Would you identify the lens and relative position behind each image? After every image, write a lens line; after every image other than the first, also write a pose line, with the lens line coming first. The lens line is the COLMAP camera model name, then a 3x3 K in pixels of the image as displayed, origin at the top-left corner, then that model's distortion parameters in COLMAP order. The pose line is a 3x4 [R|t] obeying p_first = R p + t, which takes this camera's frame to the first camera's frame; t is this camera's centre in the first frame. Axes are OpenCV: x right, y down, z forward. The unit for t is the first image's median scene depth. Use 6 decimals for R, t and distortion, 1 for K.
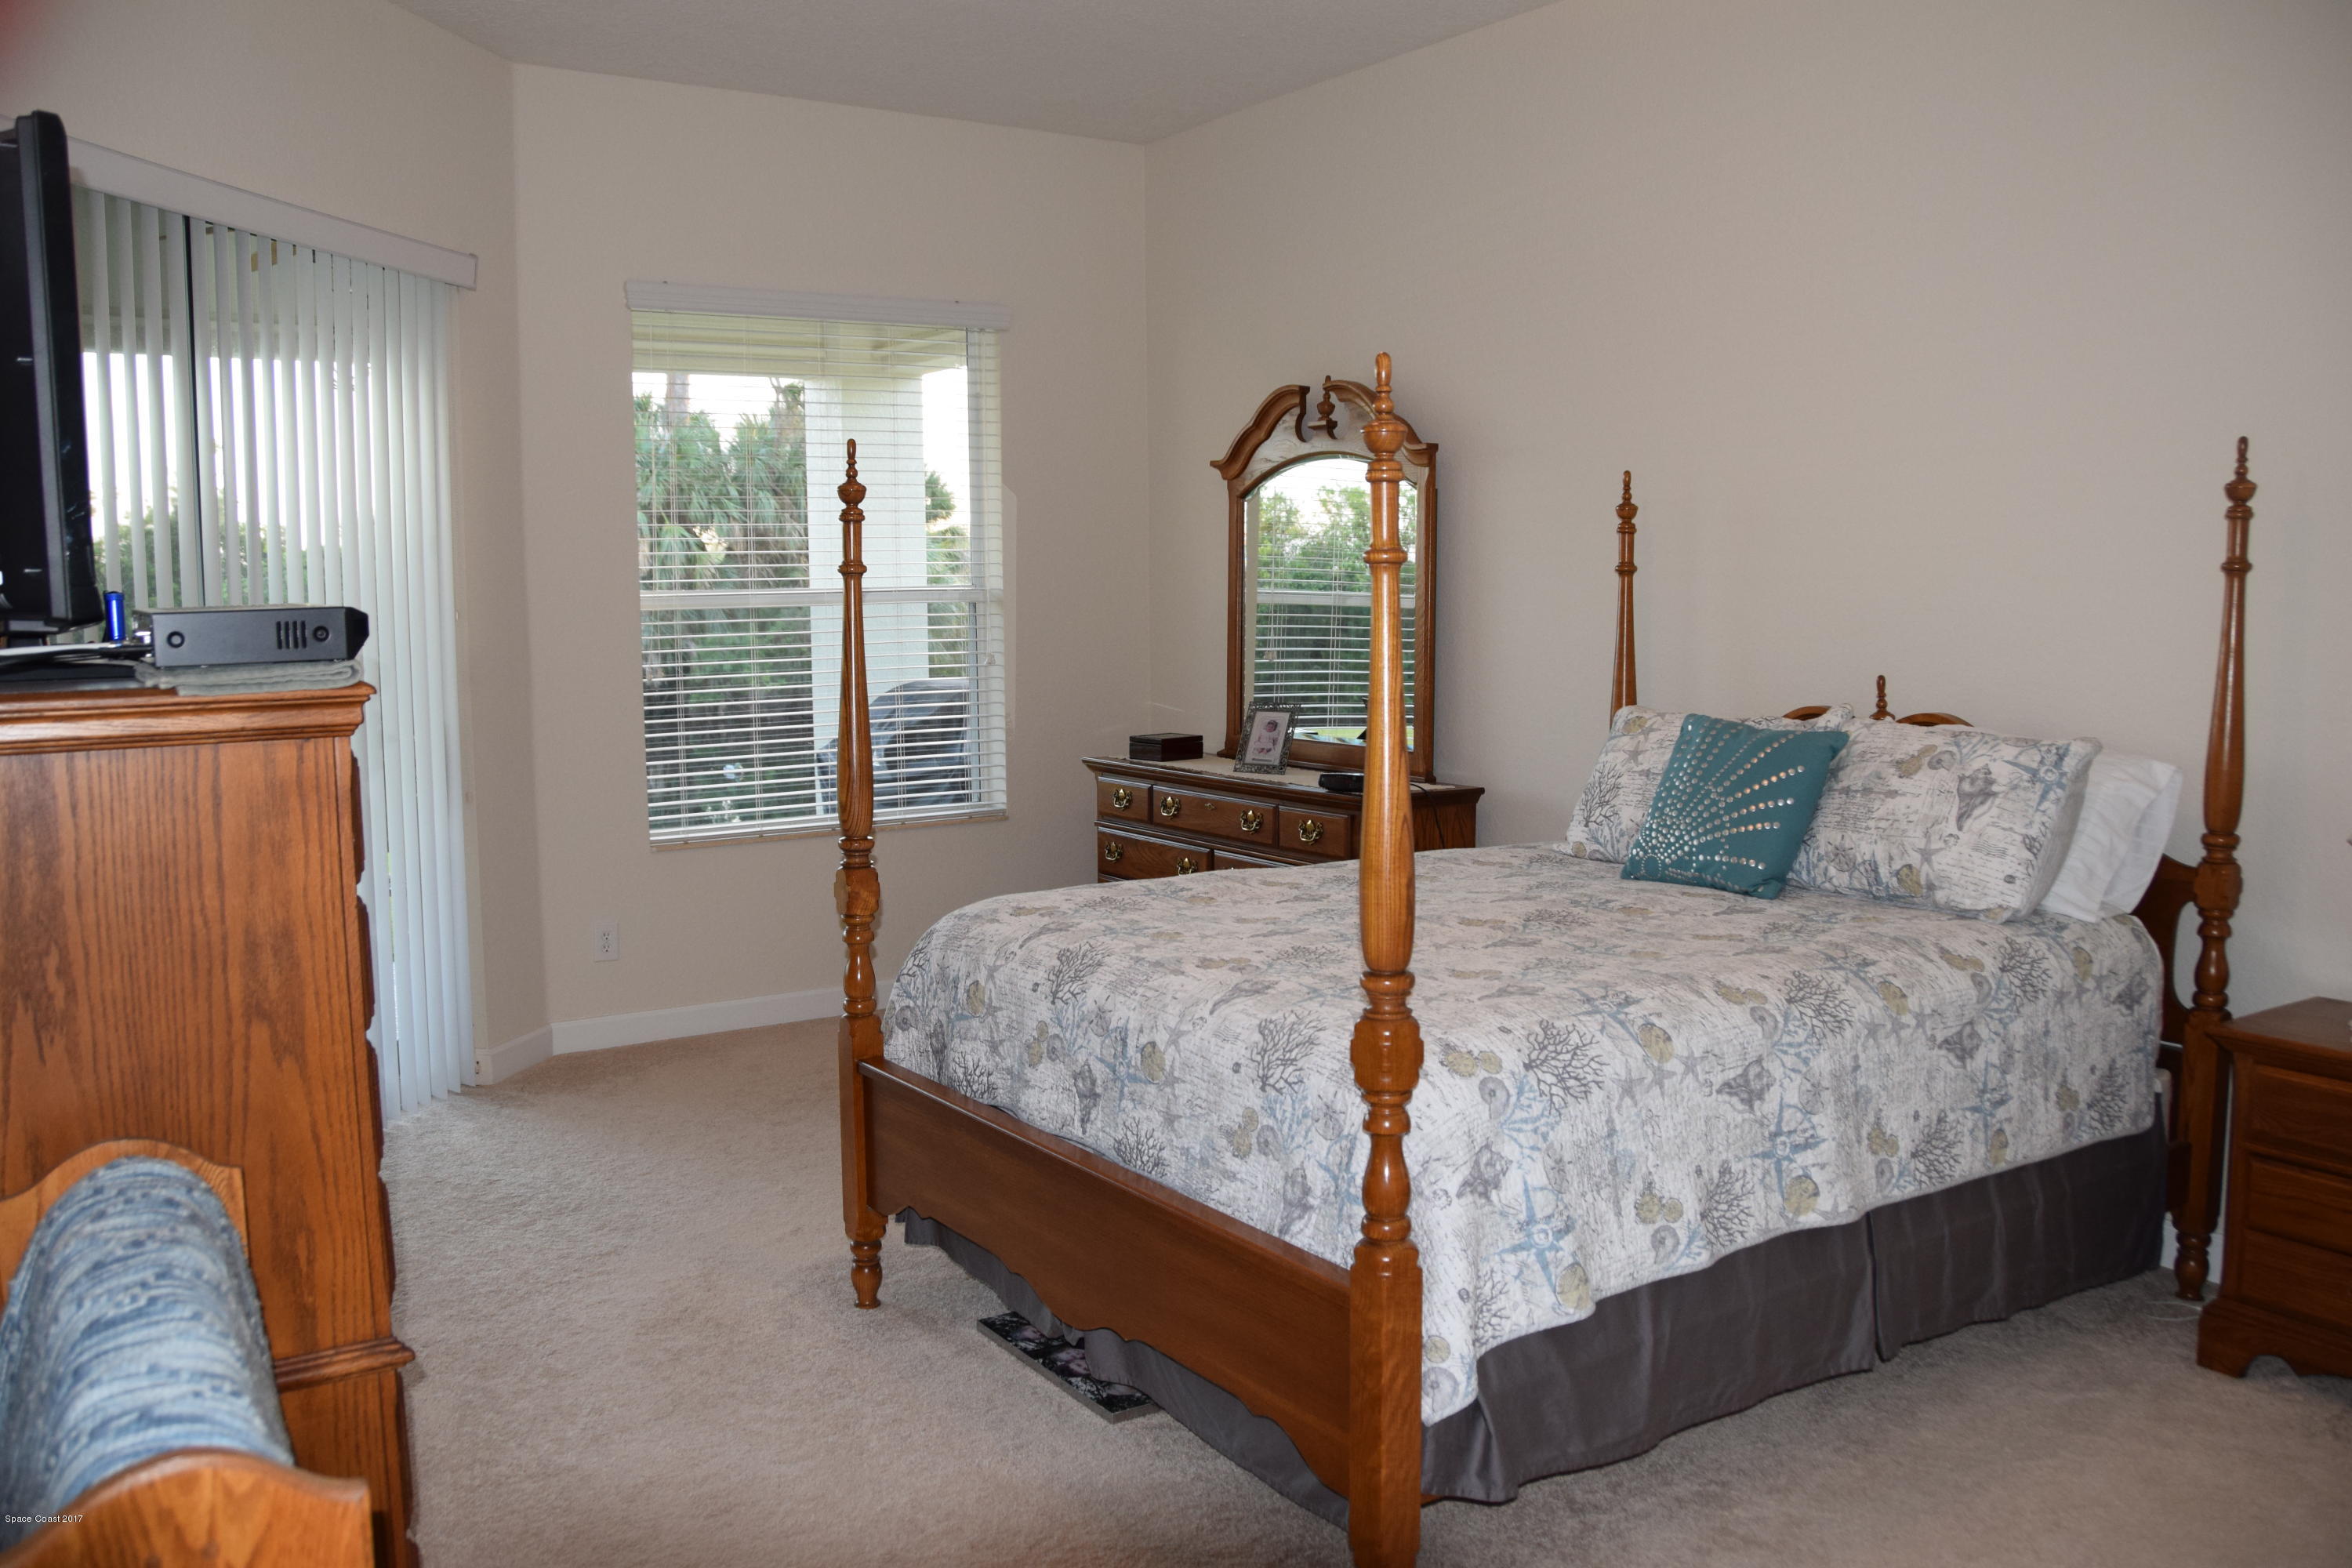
lens RADIAL K [[1838.6, 0, 1153.5], [0, 1838.6, 783.8], [0, 0, 1]] dist [-0.147961, 0.106699]
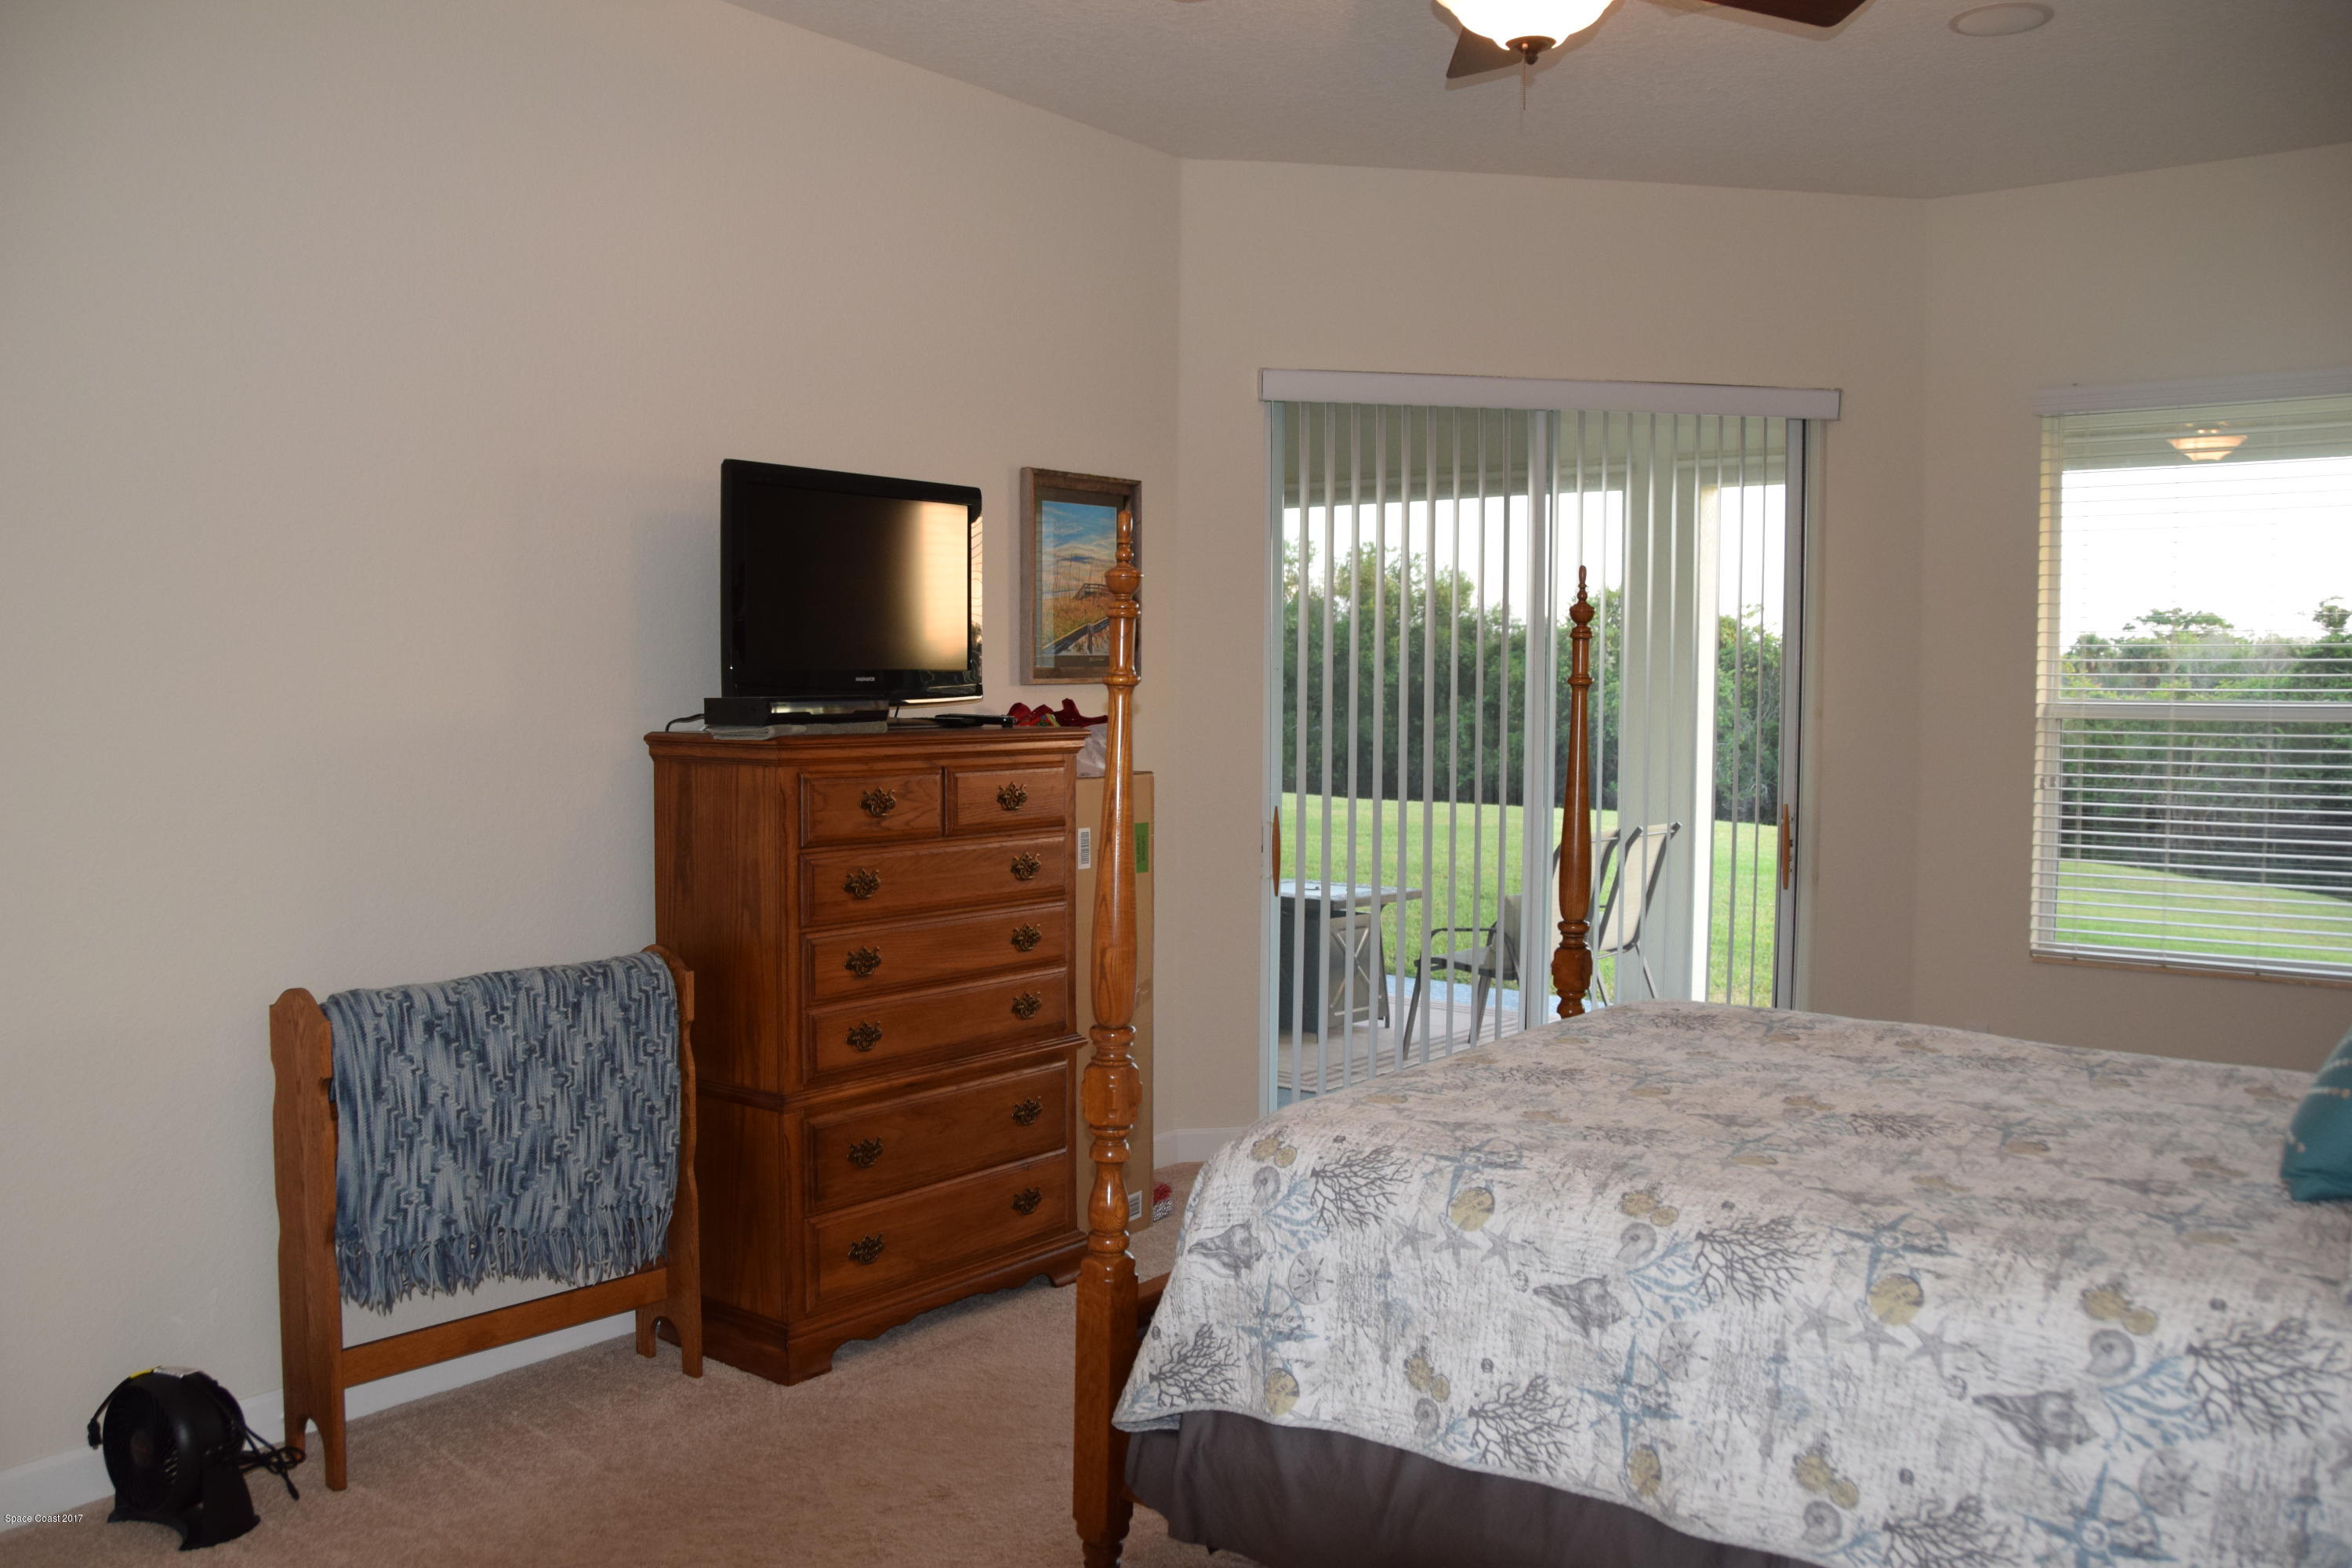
lens RADIAL K [[1838.6, 0, 1153.5], [0, 1838.6, 783.8], [0, 0, 1]] dist [-0.147961, 0.106699]
pose [[0.326168, 0.063379, -0.943185, 1.063216], [-0.109709, 0.993546, 0.028824, -0.077624], [0.938924, 0.094074, 0.331016, 0.520156]]
